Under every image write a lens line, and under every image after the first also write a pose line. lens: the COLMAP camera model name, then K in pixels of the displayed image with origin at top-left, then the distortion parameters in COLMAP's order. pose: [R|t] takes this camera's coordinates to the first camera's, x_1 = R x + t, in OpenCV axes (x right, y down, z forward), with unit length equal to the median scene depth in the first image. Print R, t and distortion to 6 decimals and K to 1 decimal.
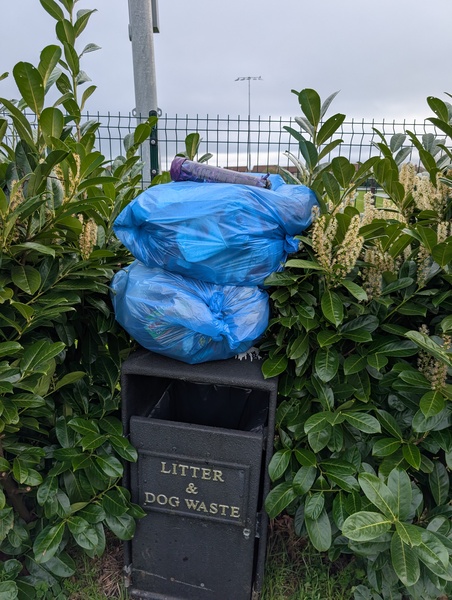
lens RADIAL K [[436.7, 0, 231.8], [0, 436.7, 294.8], [0, 0, 1]] dist [0.003543, -0.026178]
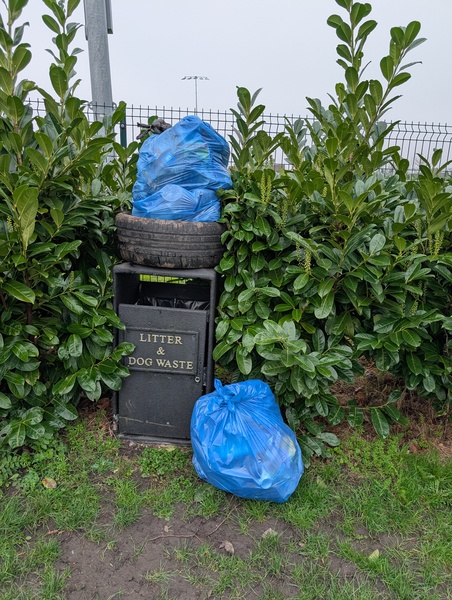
lens RADIAL K [[436.7, 0, 236.0], [0, 436.7, 300.6], [0, 0, 1]] dist [0.003543, -0.026178]
pose [[0.992183, -0.014663, 0.123925, -0.017705], [0.013350, 0.999846, 0.011418, 0.253514], [-0.124073, -0.009675, 0.992226, -0.534325]]
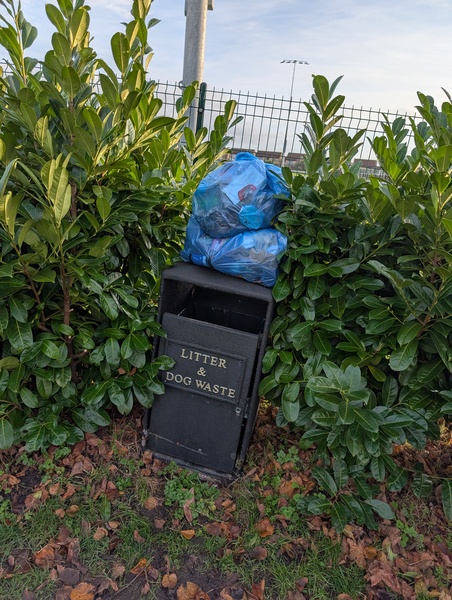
lens RADIAL K [[436.7, 0, 225.5], [0, 436.7, 301.4], [0, 0, 1]] dist [0.003543, -0.026178]
pose [[0.990879, 0.125394, -0.049349, 0.019408], [-0.122817, 0.991056, 0.052192, 0.150483], [0.055452, -0.045656, 0.997417, -0.320949]]
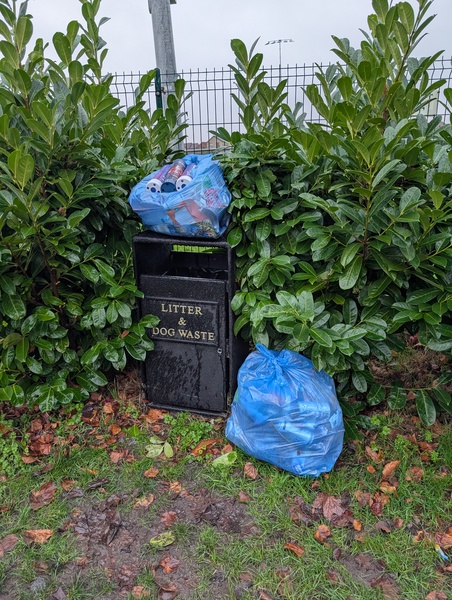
lens RADIAL K [[436.7, 0, 227.5], [0, 436.7, 295.3], [0, 0, 1]] dist [0.003543, -0.026178]
pose [[0.995210, -0.021441, -0.095376, 0.206314], [0.027287, 0.997800, 0.060421, 0.266709], [0.093871, -0.062734, 0.993606, -0.460921]]
